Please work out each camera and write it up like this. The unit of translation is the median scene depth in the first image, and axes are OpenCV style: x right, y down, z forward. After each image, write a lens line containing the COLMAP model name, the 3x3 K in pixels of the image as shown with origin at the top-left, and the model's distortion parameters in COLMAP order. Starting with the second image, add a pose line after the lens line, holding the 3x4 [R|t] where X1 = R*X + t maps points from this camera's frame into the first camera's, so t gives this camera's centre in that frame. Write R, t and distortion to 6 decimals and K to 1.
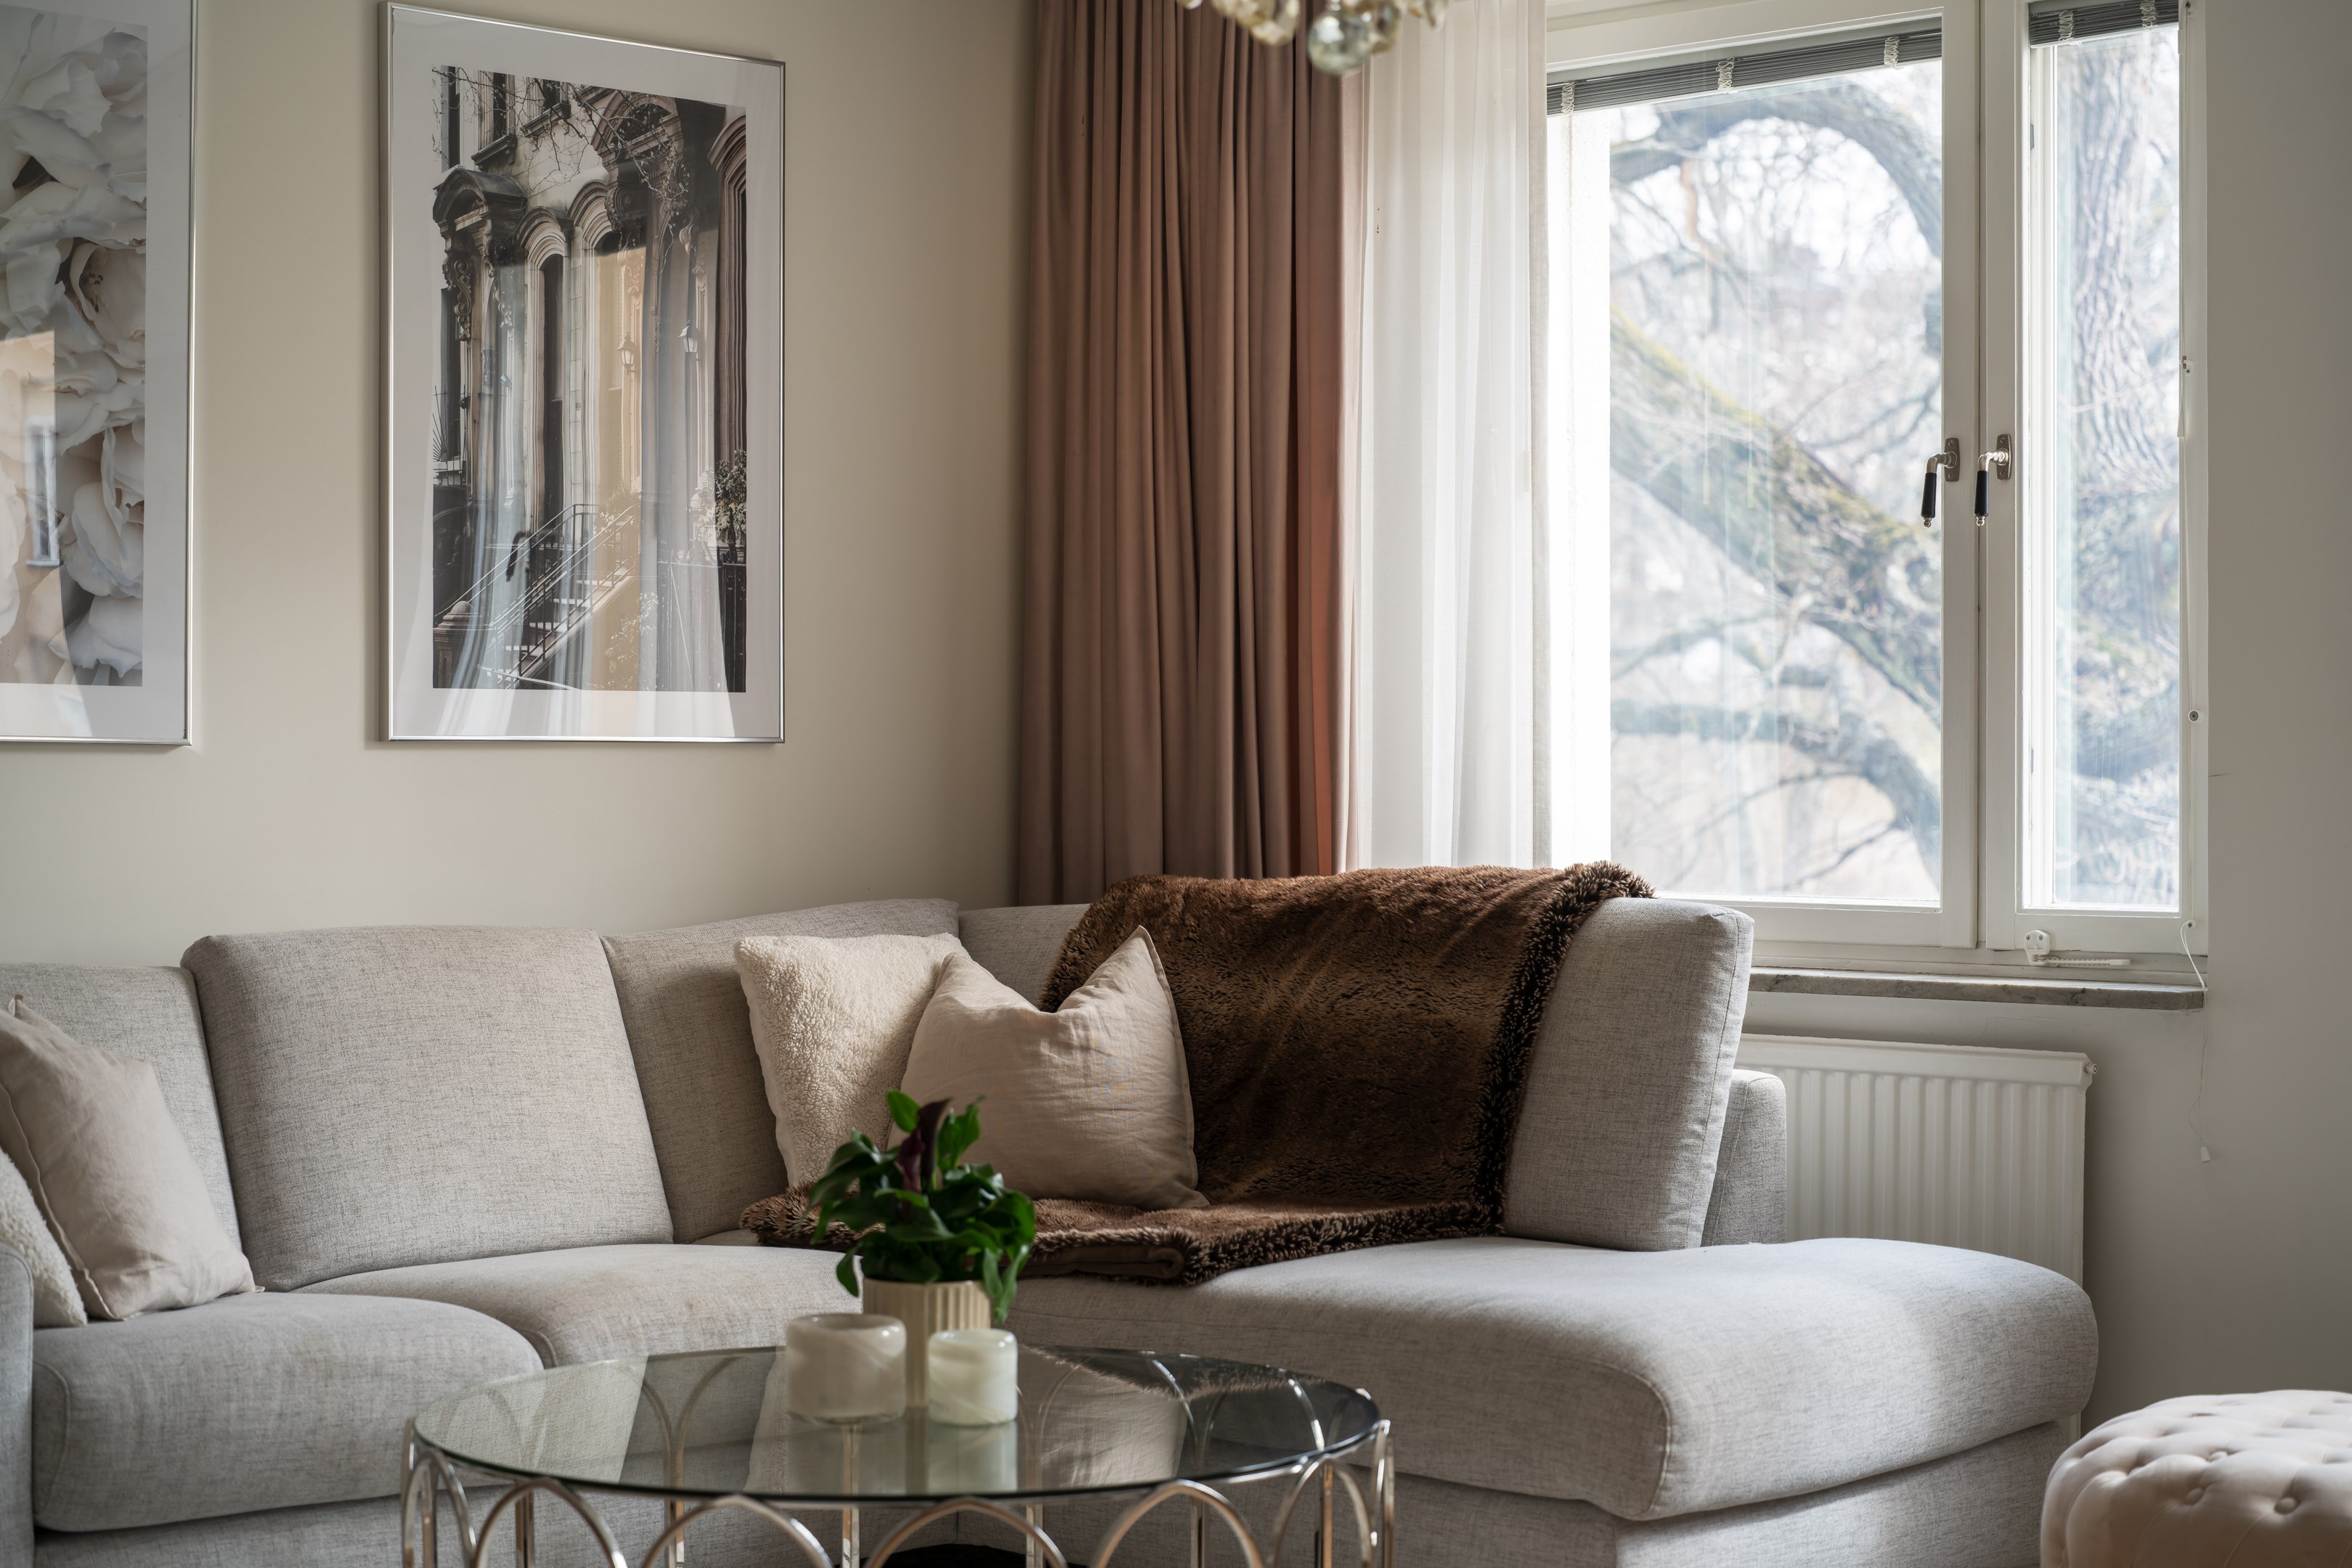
lens RADIAL K [[4225.0, 0, 1168.0], [0, 4225.0, 764.6], [0, 0, 1]] dist [-0.022609, 0.000000]
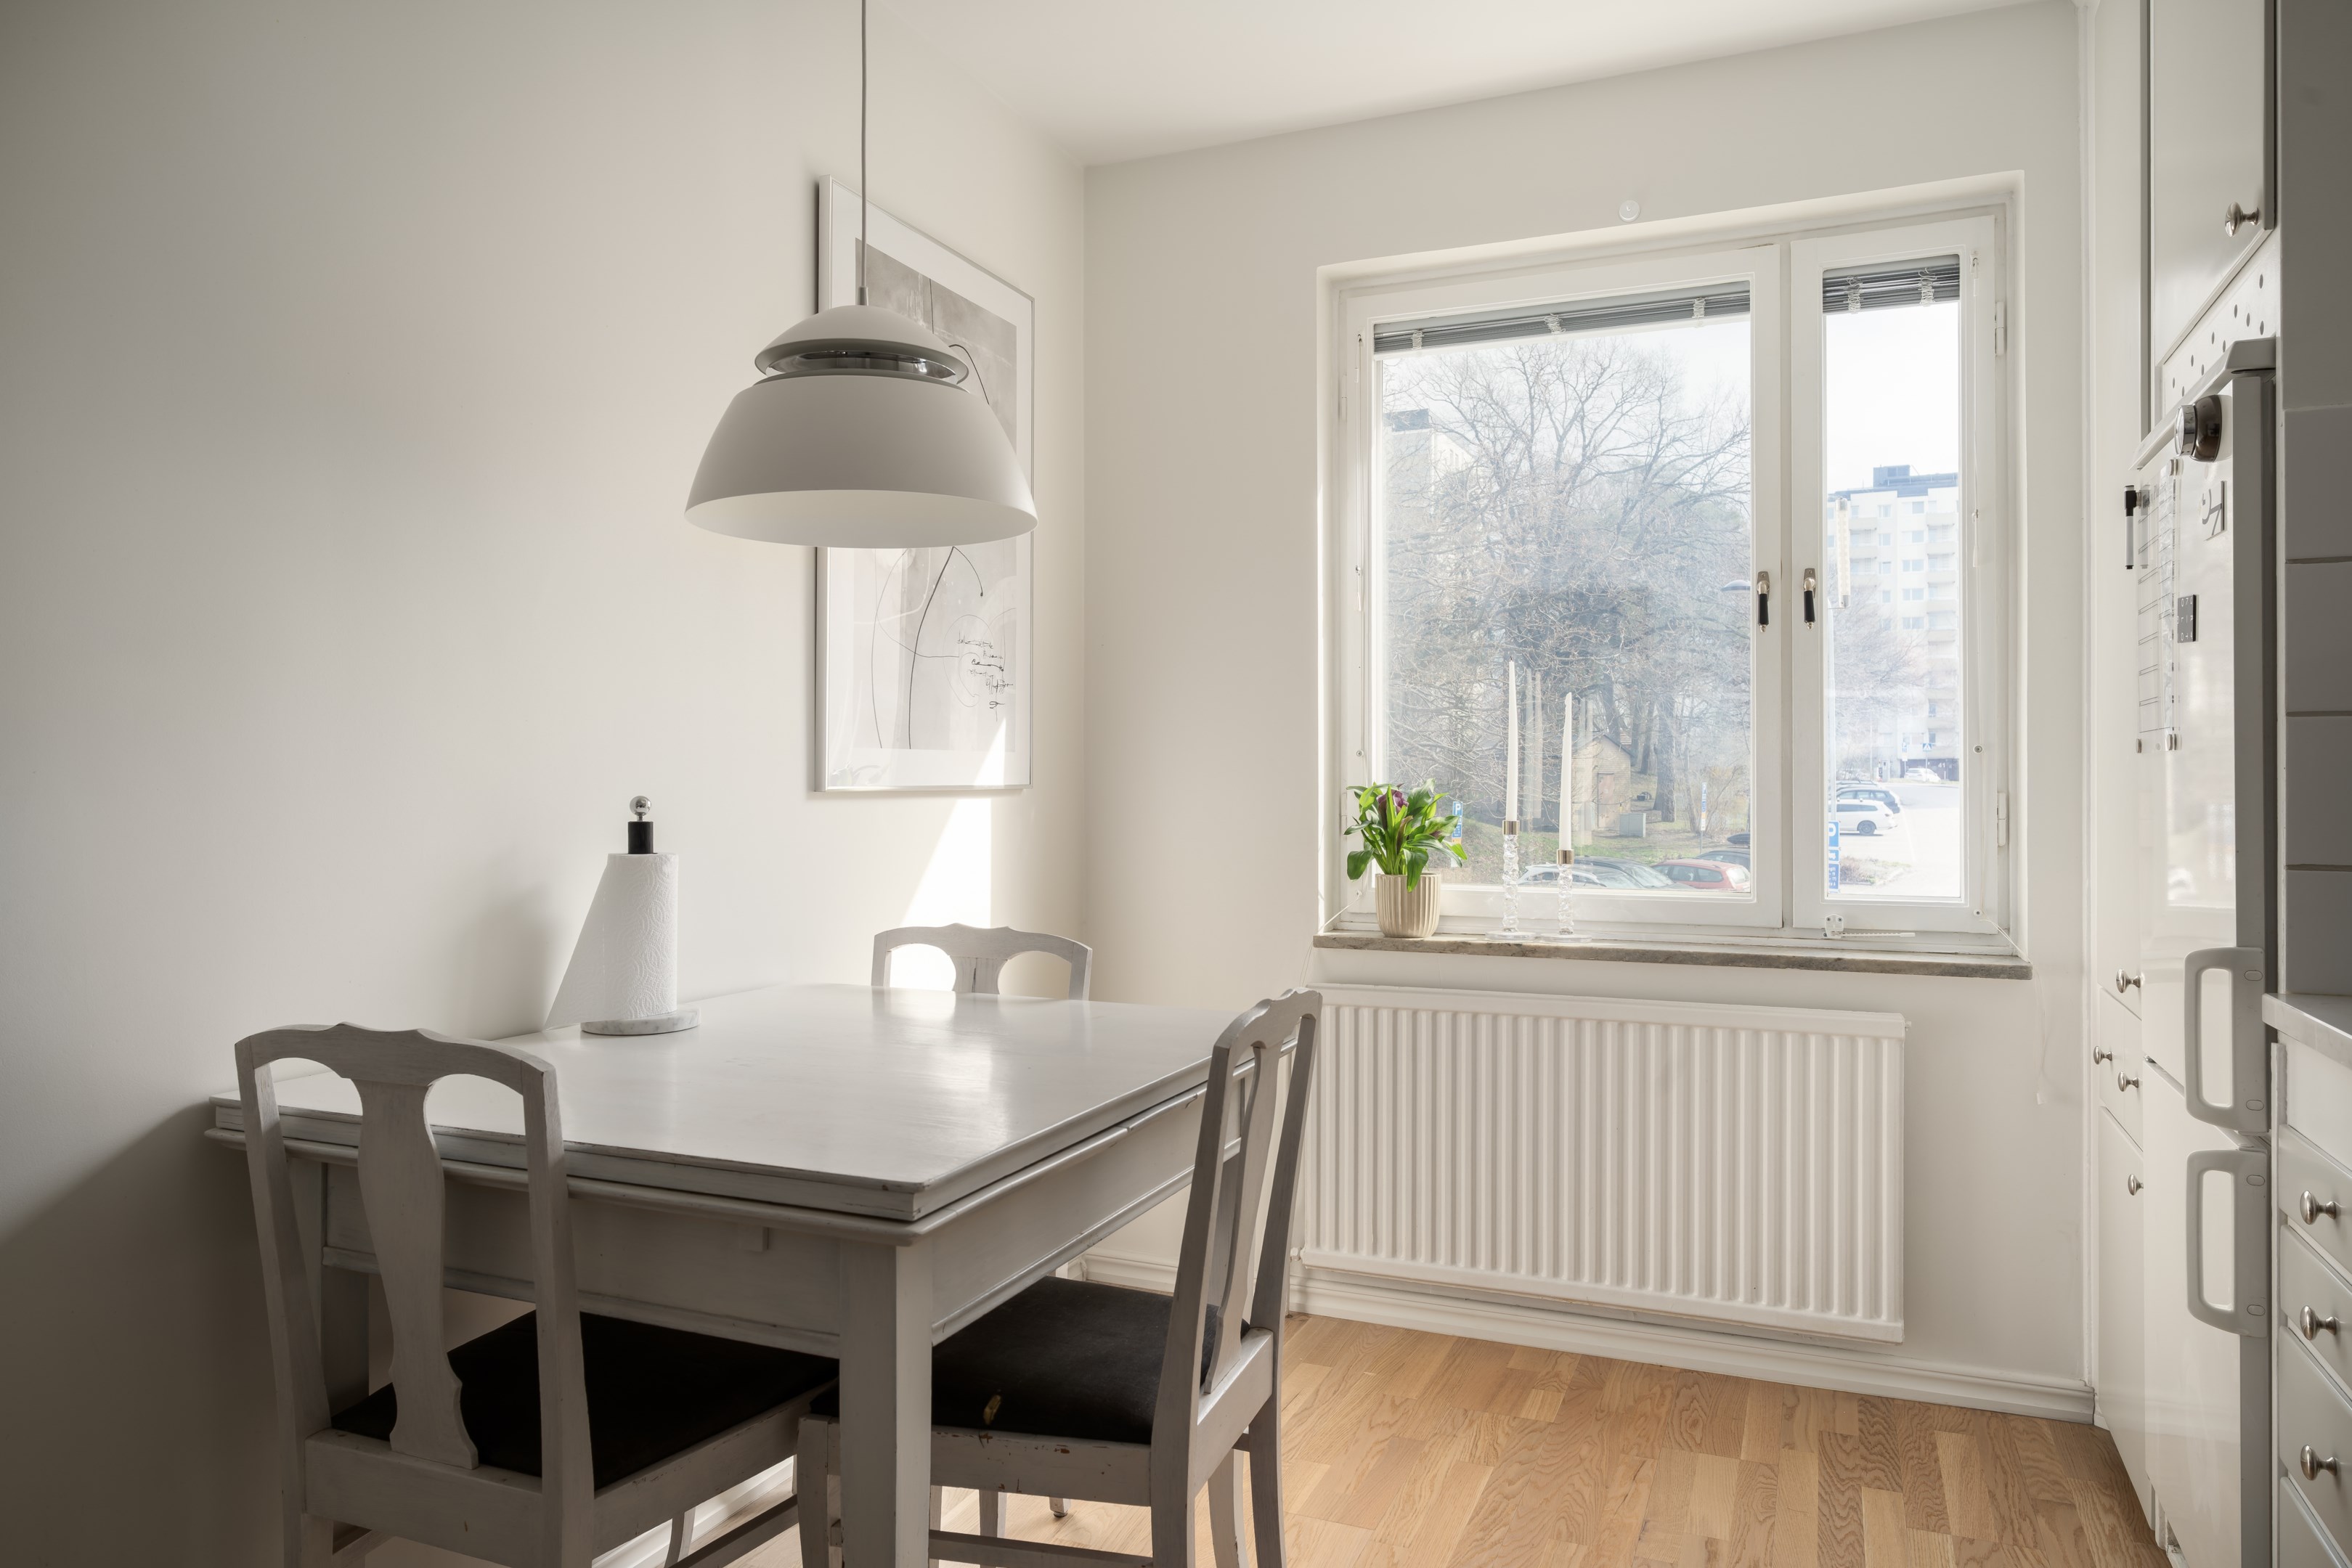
lens RADIAL K [[1531.6, 0, 1198.1], [0, 1531.6, 768.1], [0, 0, 1]] dist [-0.001328, 0.002012]
pose [[0.936930, 0.002032, 0.349511, -0.183413], [0.000372, 0.999977, -0.006809, -0.006837], [-0.349517, 0.006510, 0.936908, 0.590961]]
